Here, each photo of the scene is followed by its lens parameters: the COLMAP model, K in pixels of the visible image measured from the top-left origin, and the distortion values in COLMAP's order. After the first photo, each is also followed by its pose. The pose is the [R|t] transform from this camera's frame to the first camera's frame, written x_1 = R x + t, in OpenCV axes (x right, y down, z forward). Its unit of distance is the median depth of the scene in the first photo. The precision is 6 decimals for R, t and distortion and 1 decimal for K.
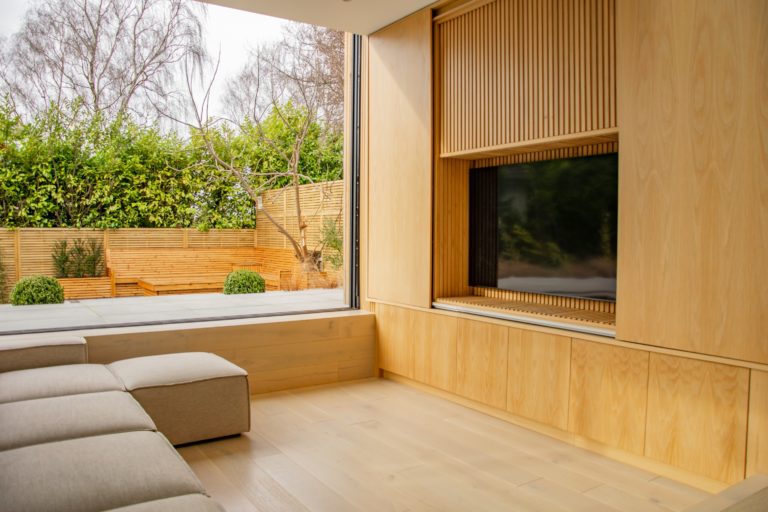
lens RADIAL K [[599.1, 0, 384.0], [0, 599.1, 256.0], [0, 0, 1]] dist [-0.163059, 0.116232]
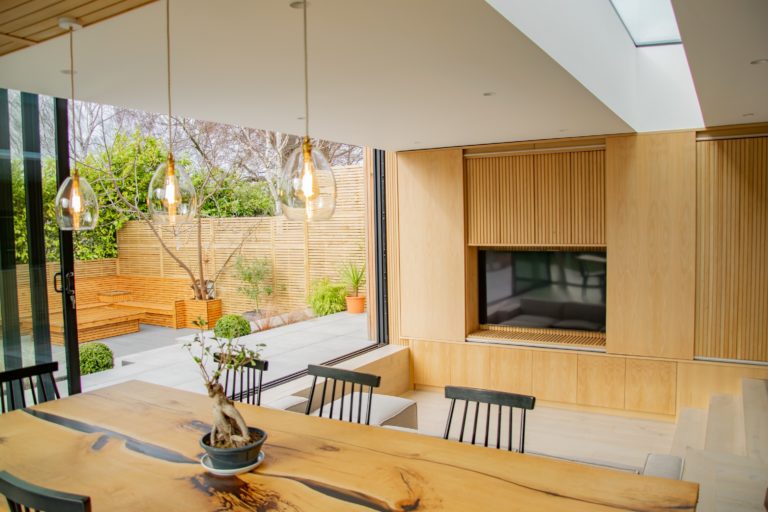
lens RADIAL K [[599.1, 0, 384.0], [0, 599.1, 256.0], [0, 0, 1]] dist [-0.163059, 0.116232]
pose [[0.902430, -0.051301, 0.427771, -0.645030], [0.043301, 0.998658, 0.028418, -0.159707], [-0.428655, -0.007122, 0.903440, -0.267320]]
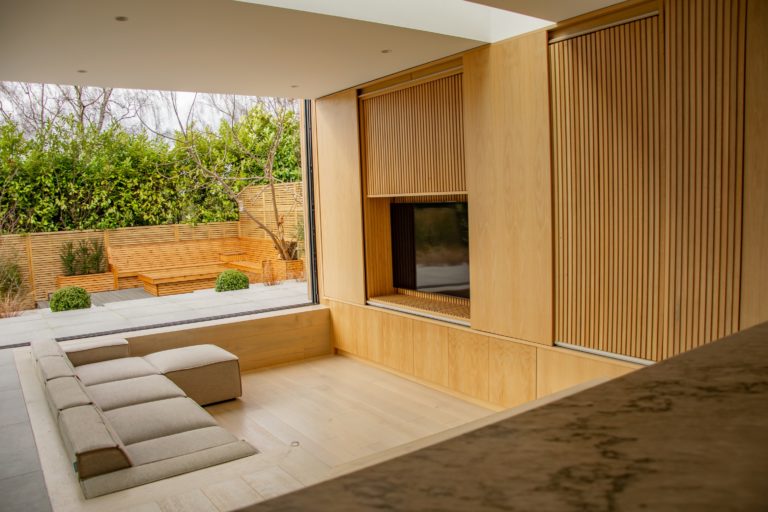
lens RADIAL K [[599.1, 0, 384.0], [0, 599.1, 256.0], [0, 0, 1]] dist [-0.163059, 0.116232]
pose [[0.998858, -0.042689, 0.021463, 0.080406], [0.041430, 0.997568, 0.056056, -0.087815], [-0.023804, -0.055102, 0.998197, -0.336742]]
